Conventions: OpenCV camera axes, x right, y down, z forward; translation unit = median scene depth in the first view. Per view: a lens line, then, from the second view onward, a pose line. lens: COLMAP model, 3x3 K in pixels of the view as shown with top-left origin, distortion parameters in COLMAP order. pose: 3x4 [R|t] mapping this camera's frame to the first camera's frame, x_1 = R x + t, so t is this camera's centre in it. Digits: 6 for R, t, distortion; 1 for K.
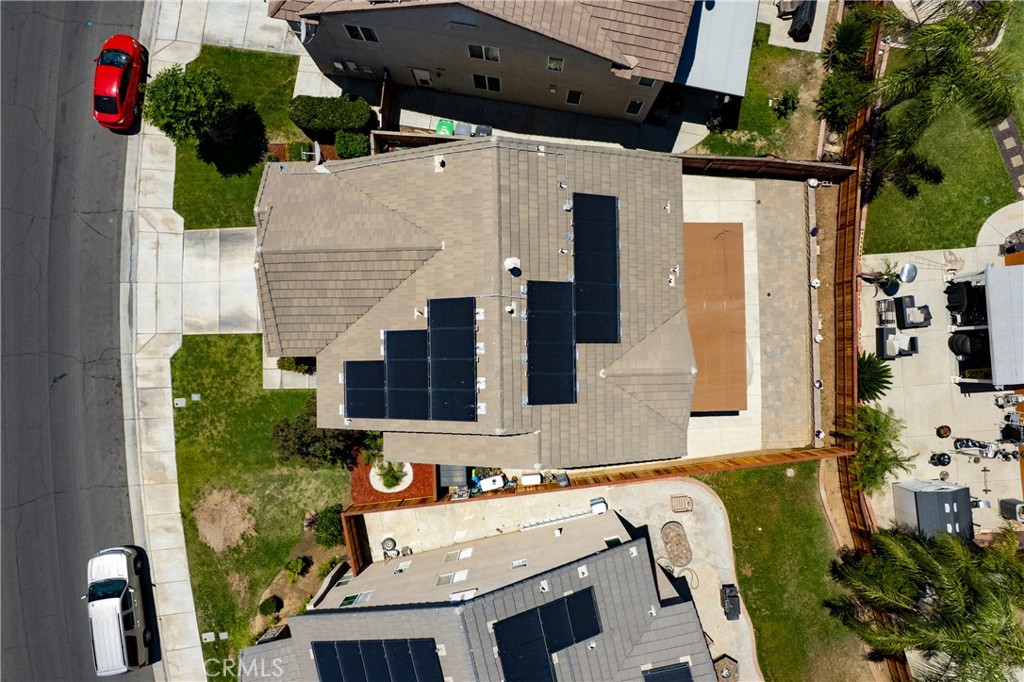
lens RADIAL K [[650.5, 0, 507.7], [0, 650.5, 348.1], [0, 0, 1]] dist [-0.055791, 0.041901]
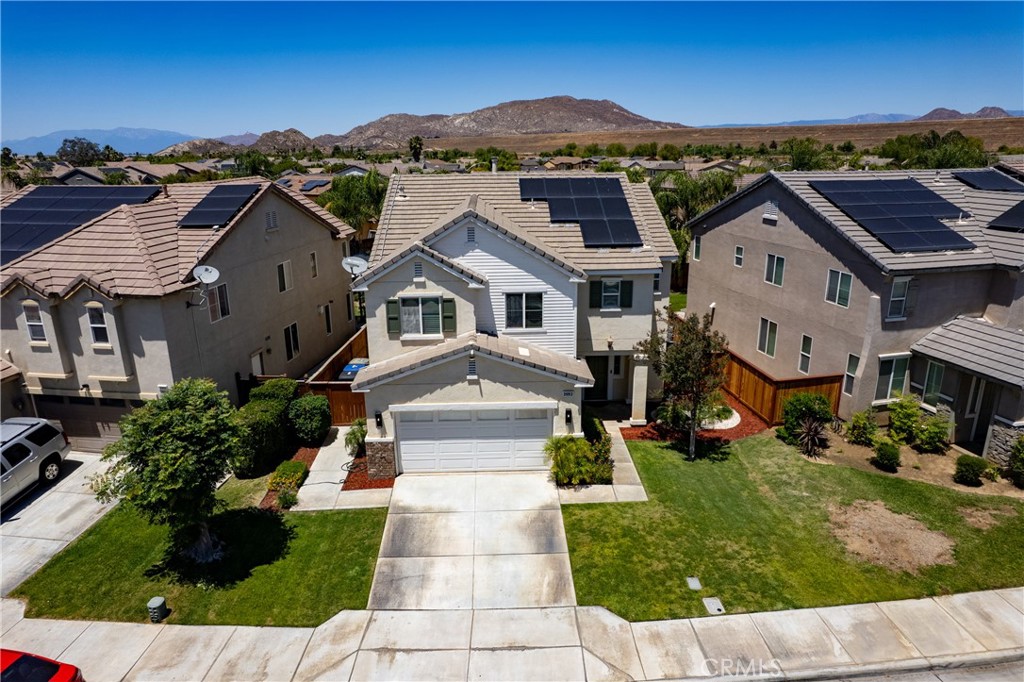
lens RADIAL K [[650.5, 0, 508.6], [0, 650.5, 342.5], [0, 0, 1]] dist [-0.055791, 0.041901]
pose [[-0.012194, -0.278350, 0.960402, -0.942300], [0.999907, 0.002396, 0.013390, -0.082283], [-0.006028, 0.960477, 0.278296, 0.677469]]
